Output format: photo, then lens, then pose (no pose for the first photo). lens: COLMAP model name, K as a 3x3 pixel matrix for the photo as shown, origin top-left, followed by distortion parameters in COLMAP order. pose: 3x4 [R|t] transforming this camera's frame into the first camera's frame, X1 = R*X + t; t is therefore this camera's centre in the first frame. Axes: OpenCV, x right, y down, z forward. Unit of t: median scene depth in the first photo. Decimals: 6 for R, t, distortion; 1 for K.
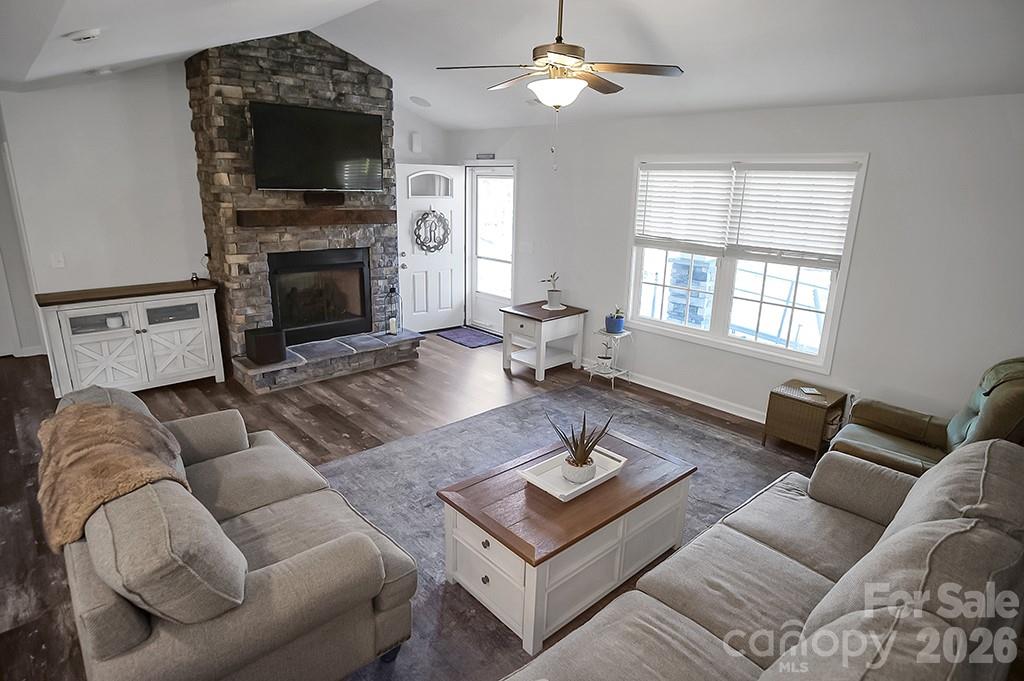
lens RADIAL K [[566.8, 0, 512.0], [0, 566.8, 340.5], [0, 0, 1]] dist [-0.027954, 0.001234]
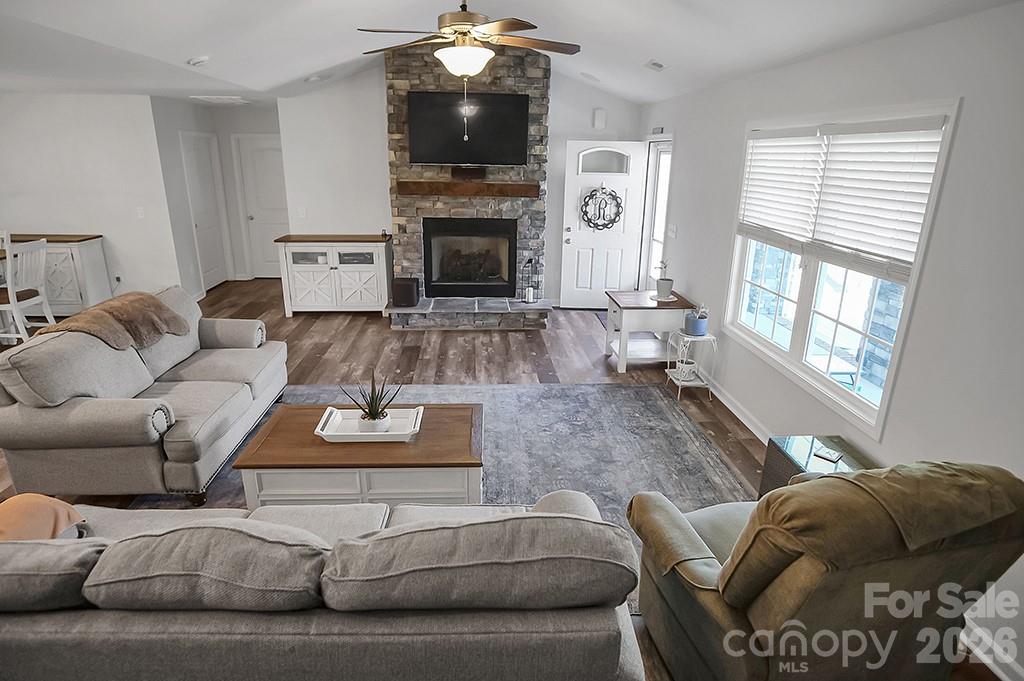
lens RADIAL K [[566.8, 0, 512.0], [0, 566.8, 340.5], [0, 0, 1]] dist [-0.027954, 0.001234]
pose [[0.769240, 0.186828, -0.611035, 0.492667], [-0.169404, 0.981708, 0.086899, -0.032656], [0.616094, 0.036666, 0.786819, 0.166596]]
